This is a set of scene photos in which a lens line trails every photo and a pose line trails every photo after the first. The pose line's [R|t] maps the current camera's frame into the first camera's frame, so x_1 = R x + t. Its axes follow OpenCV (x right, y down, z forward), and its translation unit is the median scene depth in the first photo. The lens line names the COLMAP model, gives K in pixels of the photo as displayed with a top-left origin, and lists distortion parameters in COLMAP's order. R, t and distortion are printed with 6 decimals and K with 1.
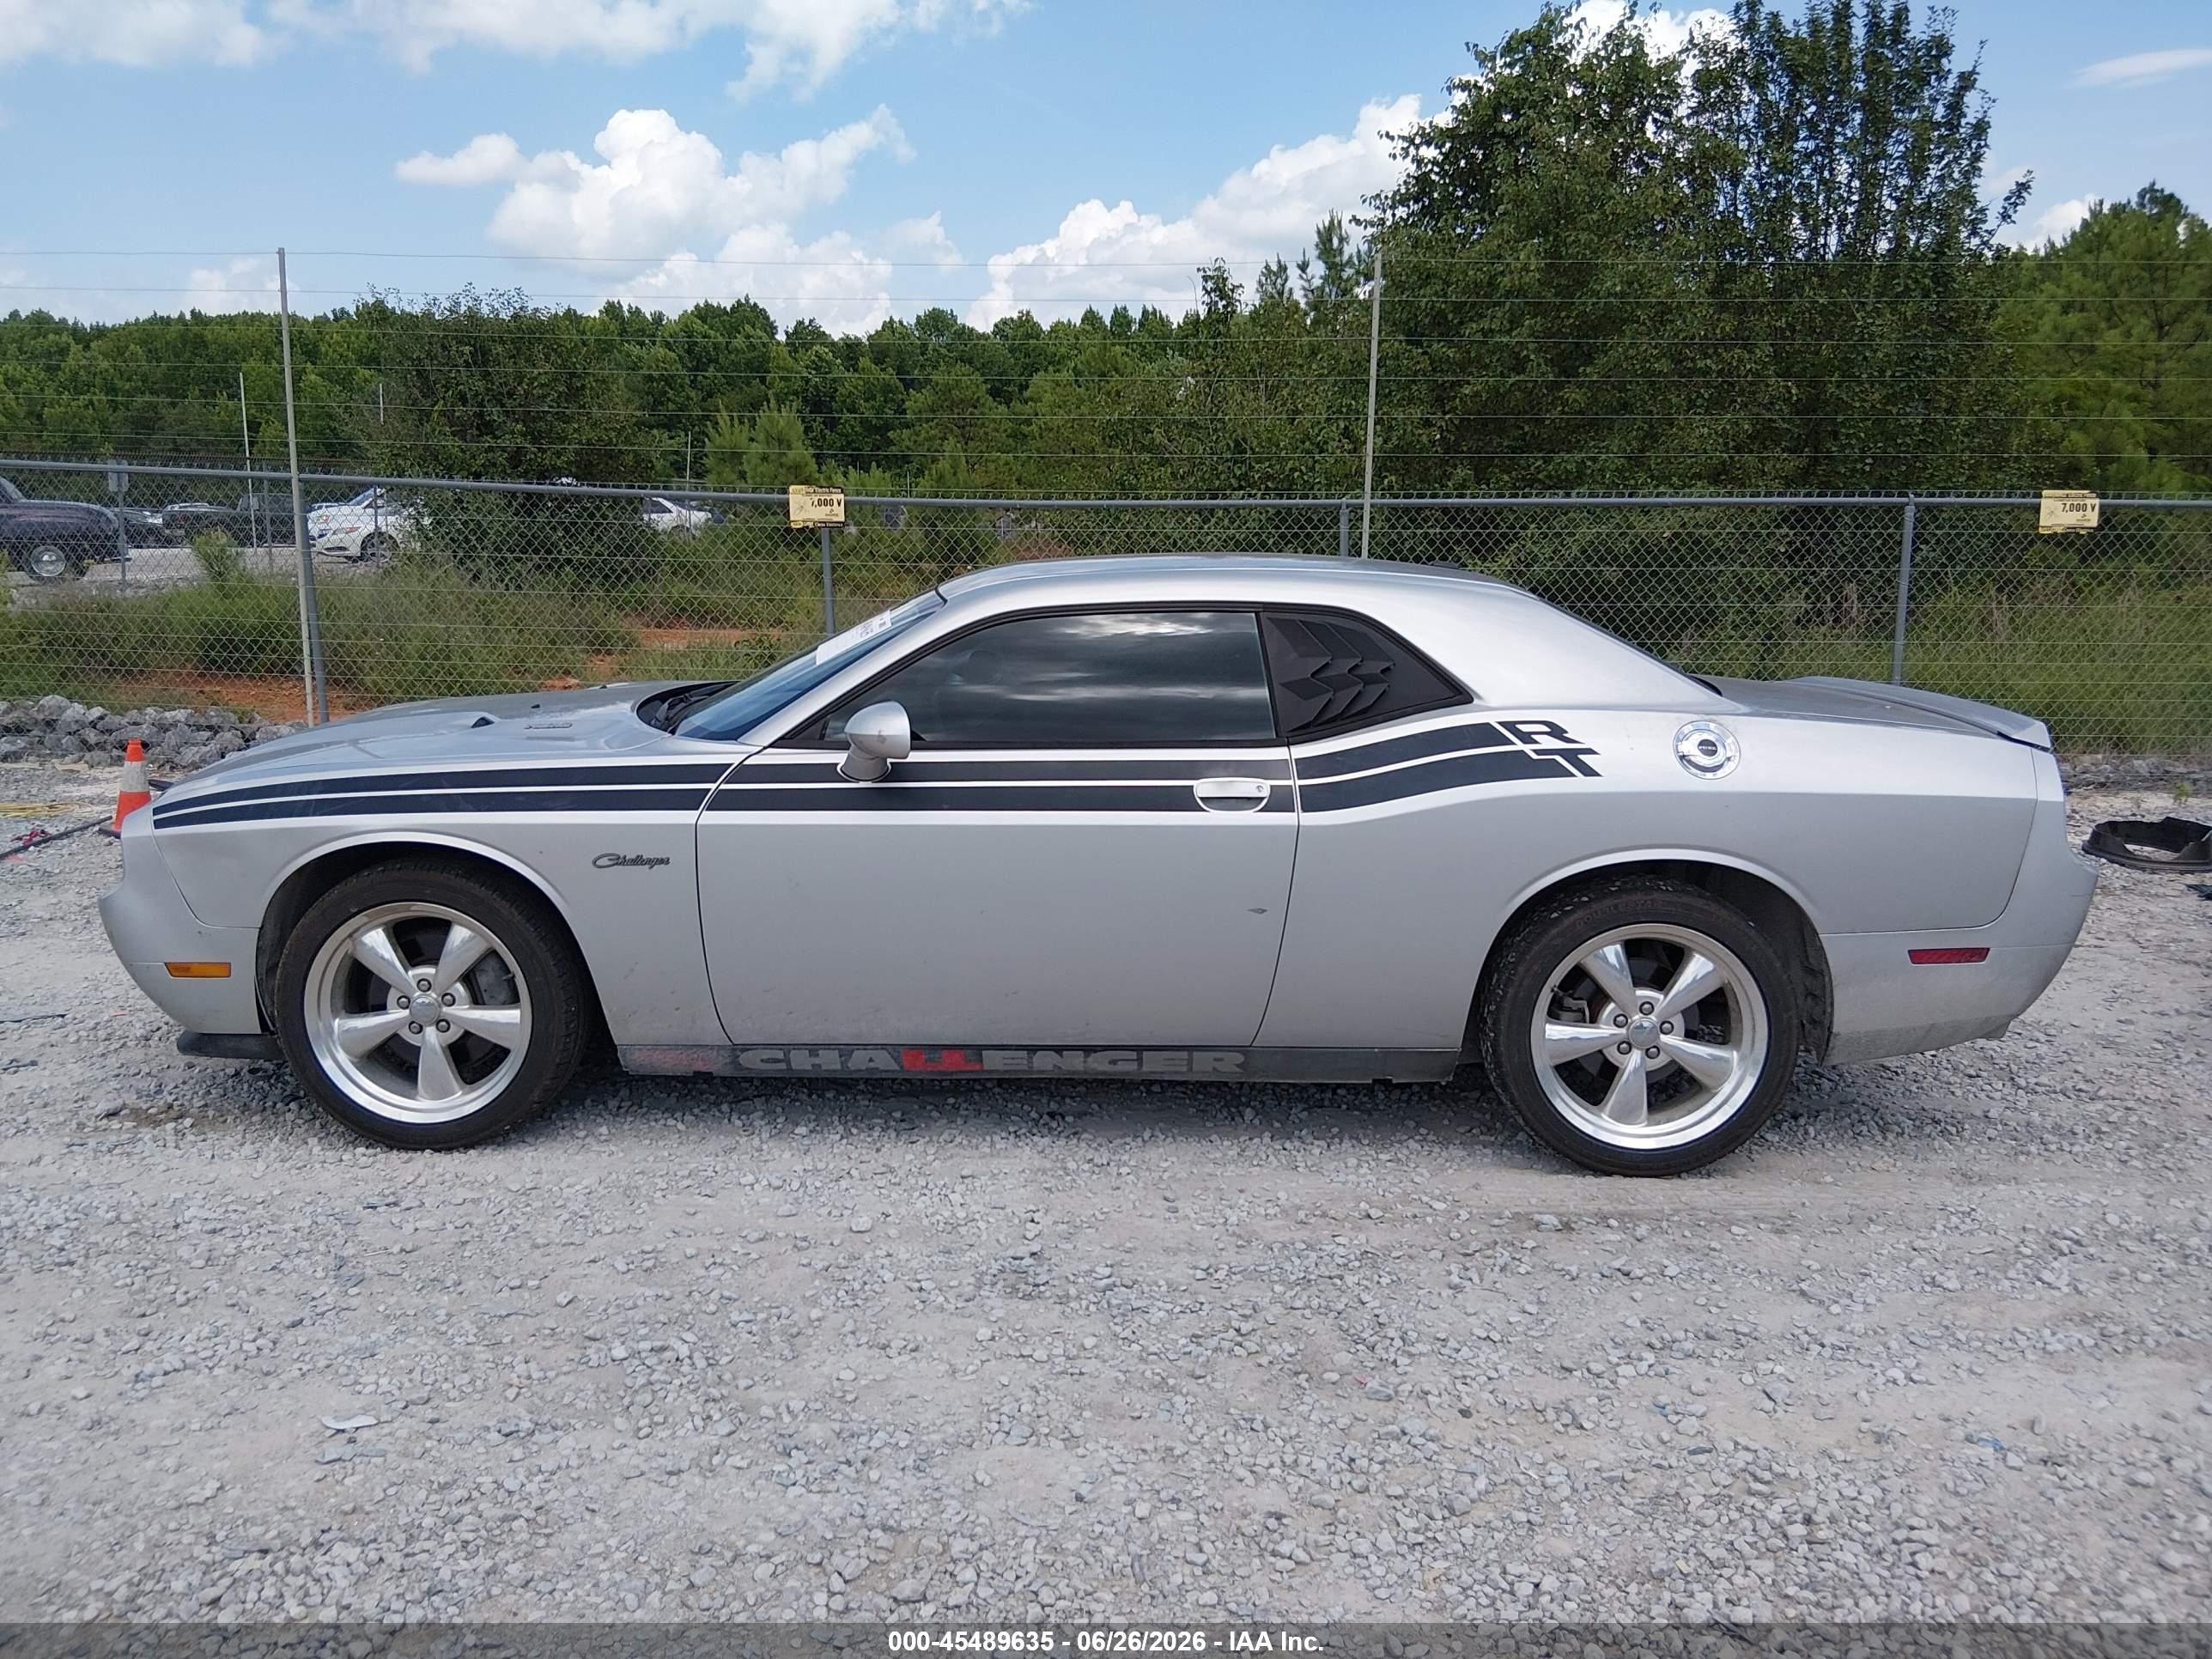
lens RADIAL K [[1725.1, 0, 1106.0], [0, 1725.1, 829.5], [0, 0, 1]] dist [0.116668, -0.207100]
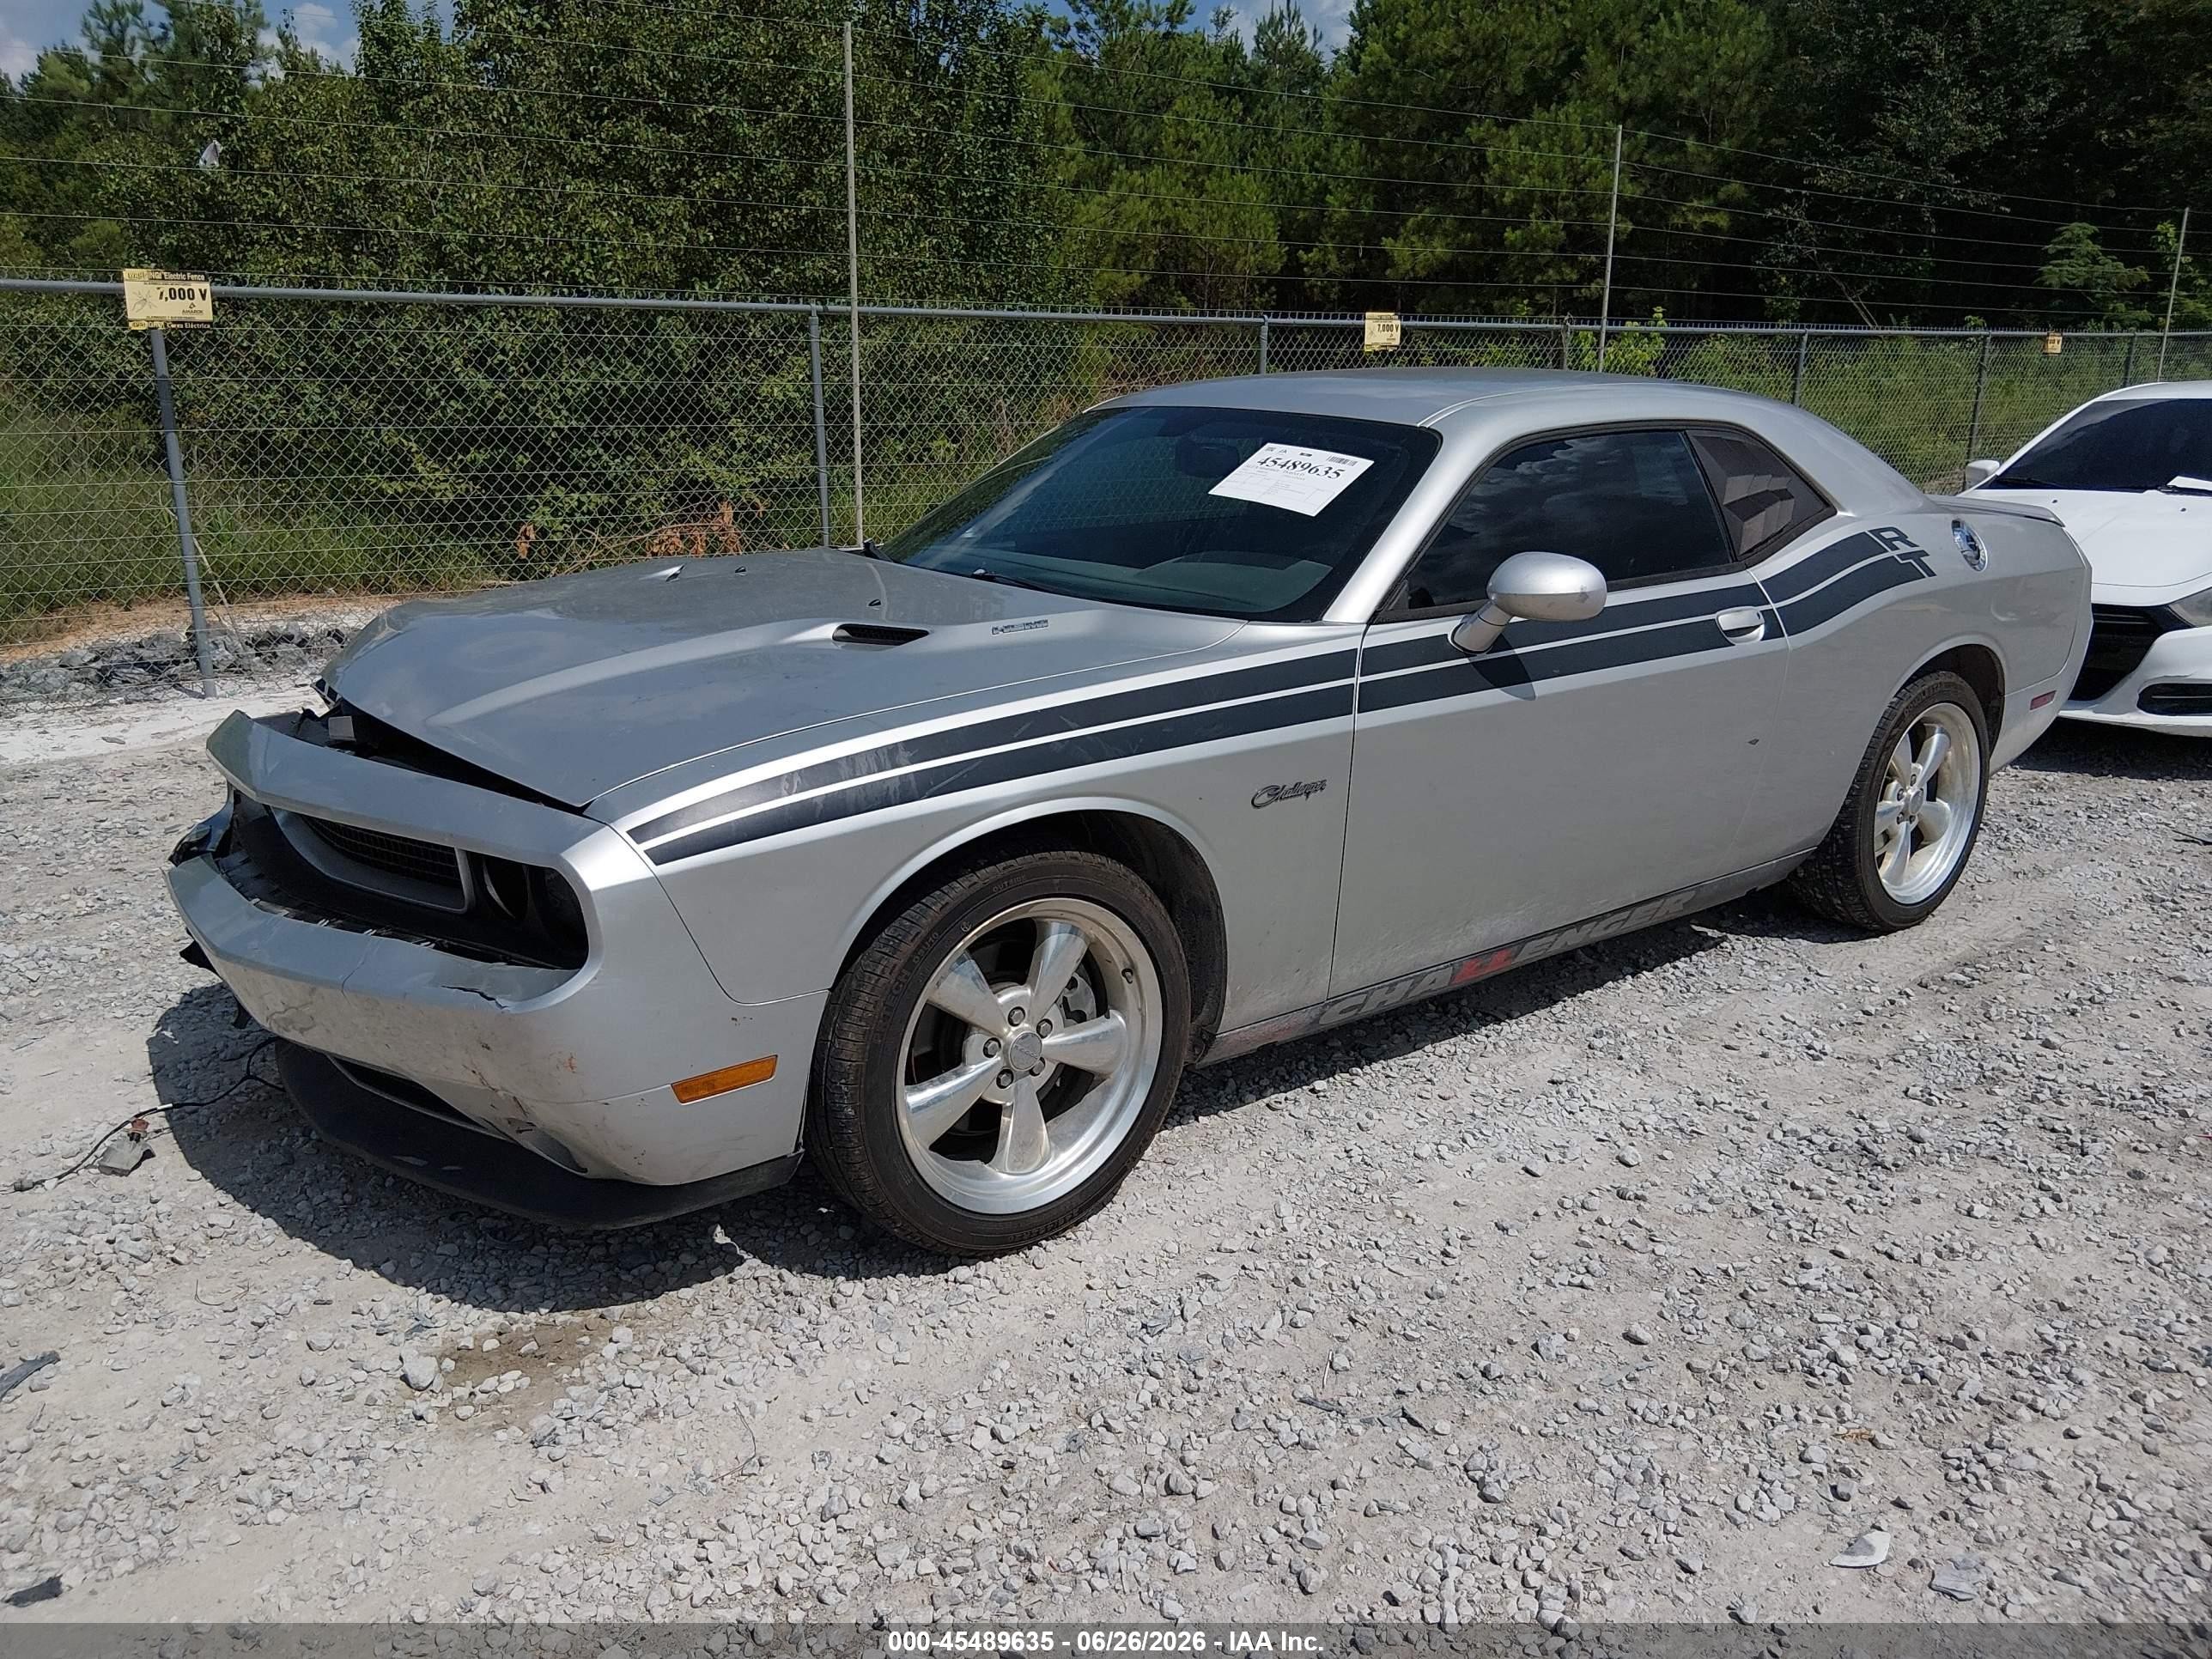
lens RADIAL K [[1725.1, 0, 1106.0], [0, 1725.1, 829.5], [0, 0, 1]] dist [0.116668, -0.207100]
pose [[0.765161, -0.165518, 0.622200, -0.783566], [0.102857, 0.985404, 0.135647, -0.073420], [-0.635570, -0.039794, 0.771017, 0.467881]]
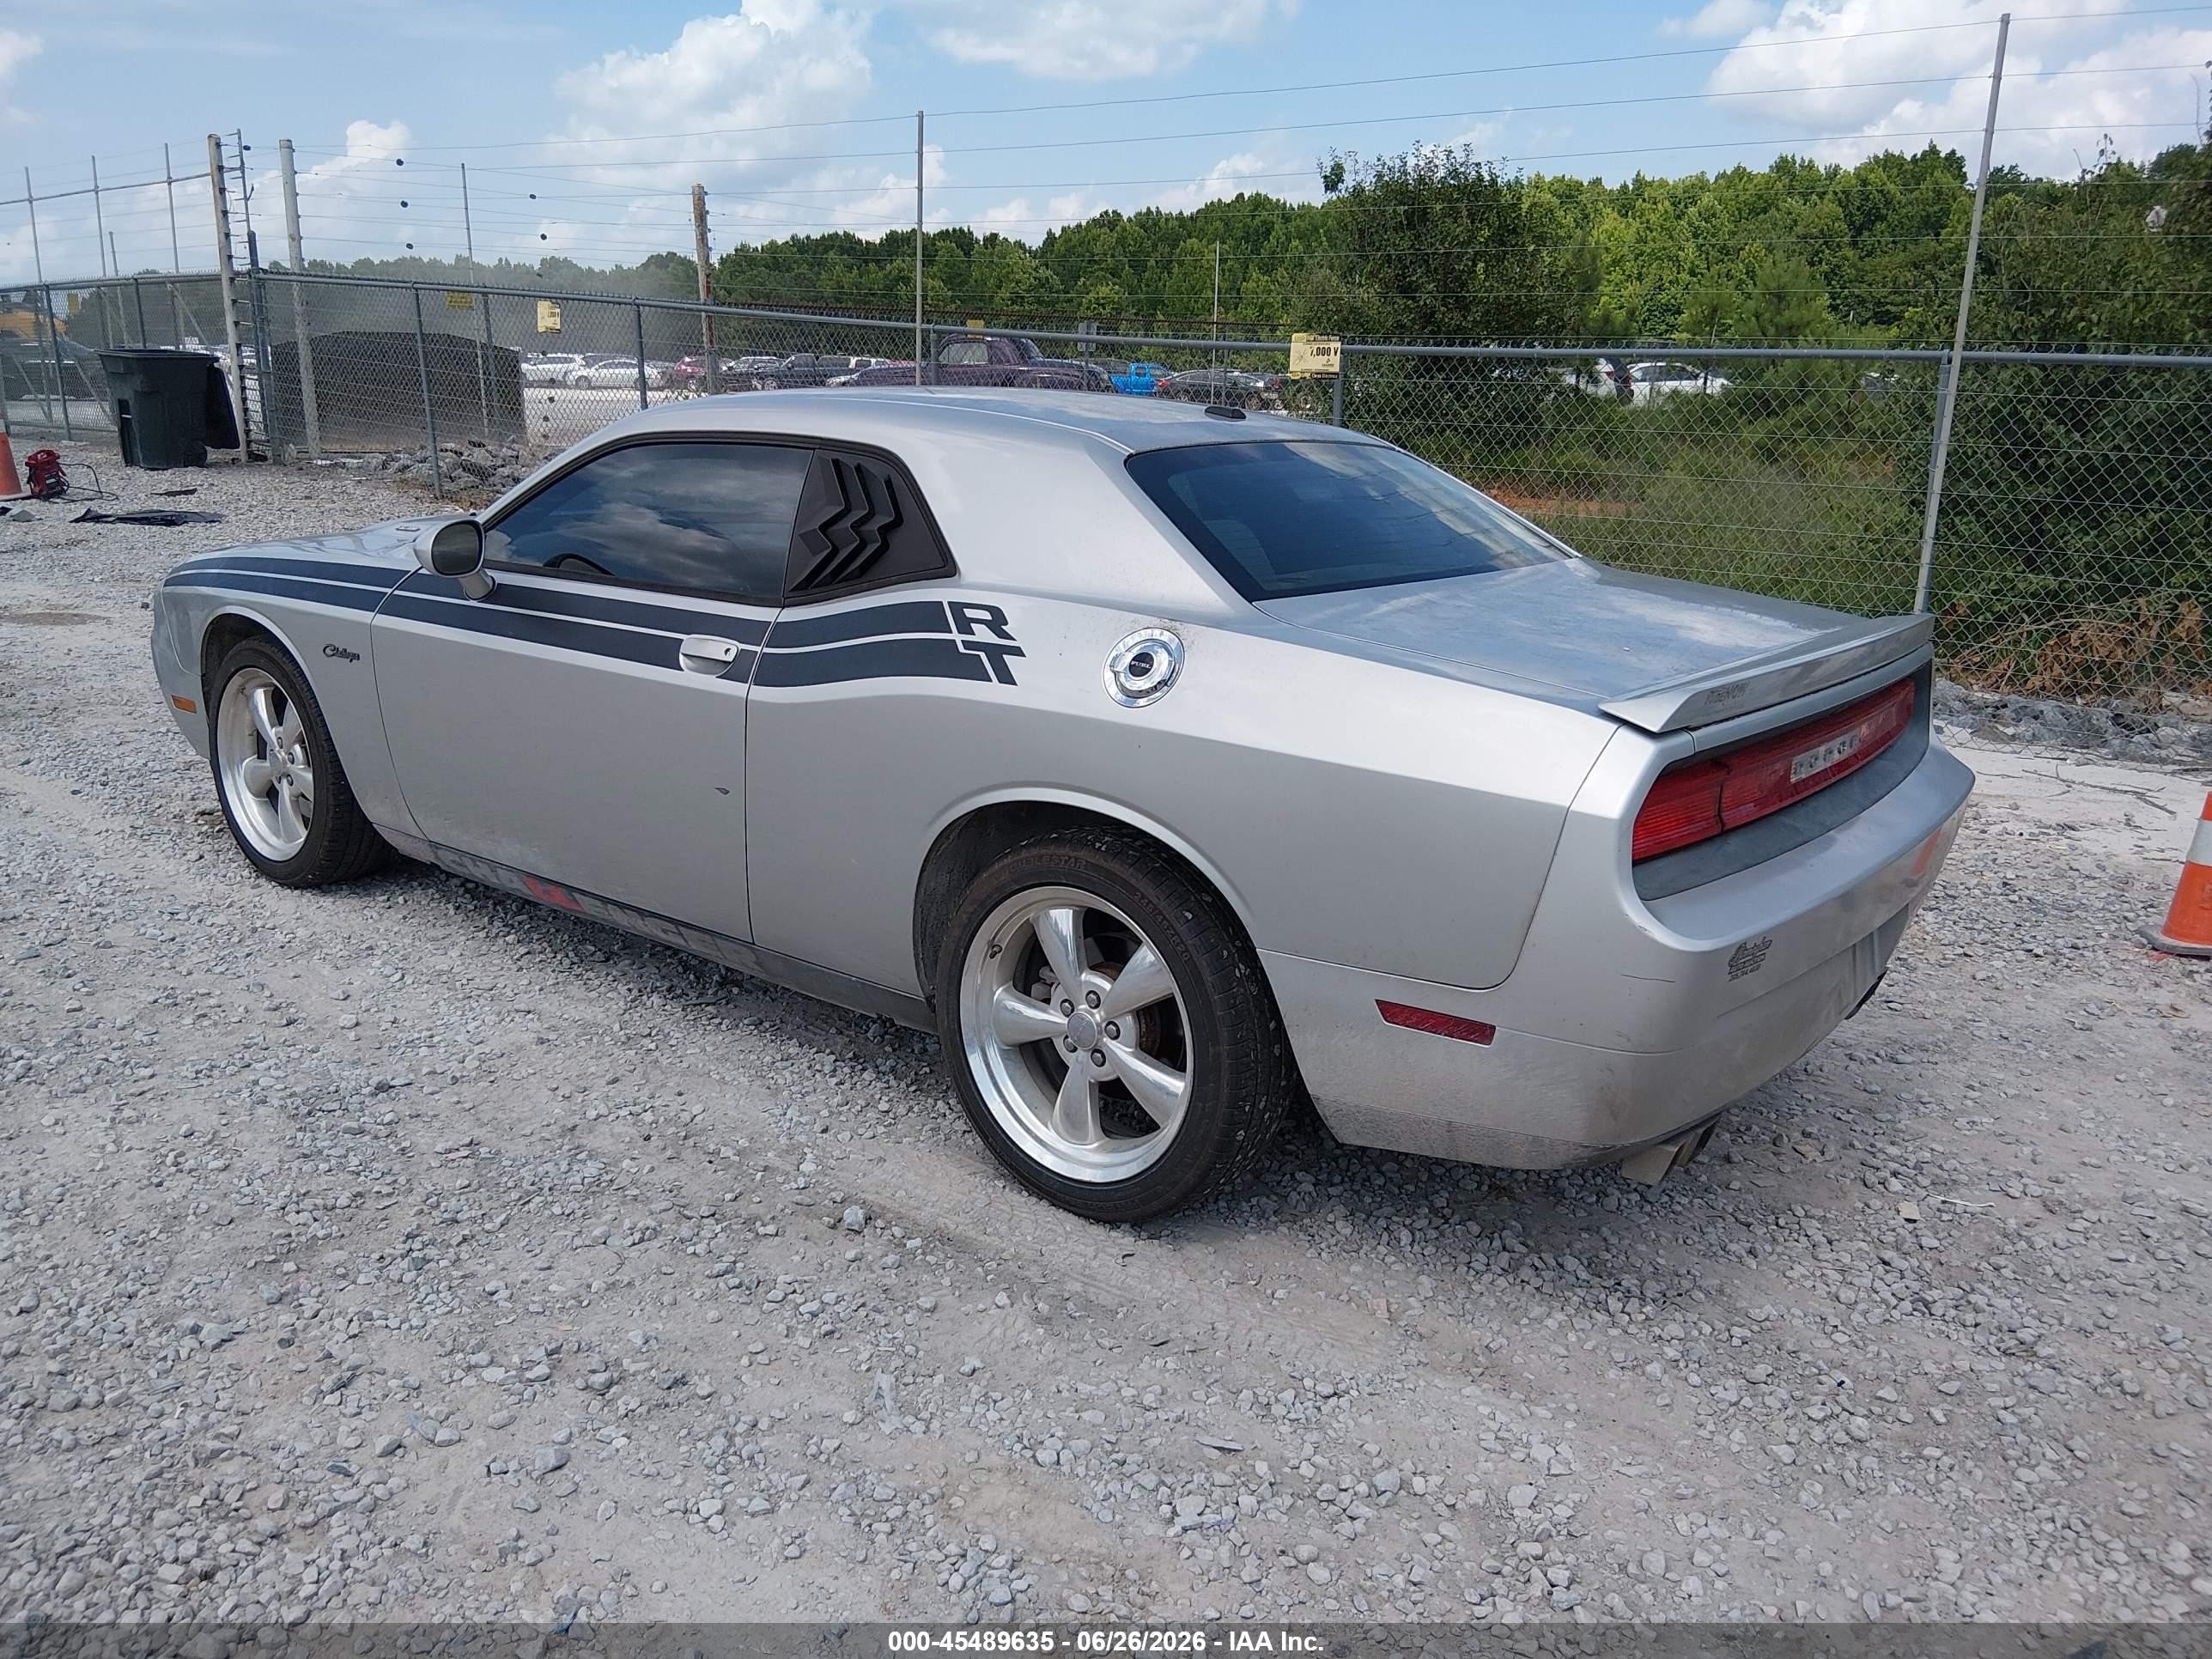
lens RADIAL K [[1725.1, 0, 1106.0], [0, 1725.1, 829.5], [0, 0, 1]] dist [0.116668, -0.207100]
pose [[0.793104, 0.170625, -0.584700, 0.745831], [-0.129729, 0.985255, 0.111545, -0.055937], [0.595111, -0.012614, 0.803545, 0.398752]]
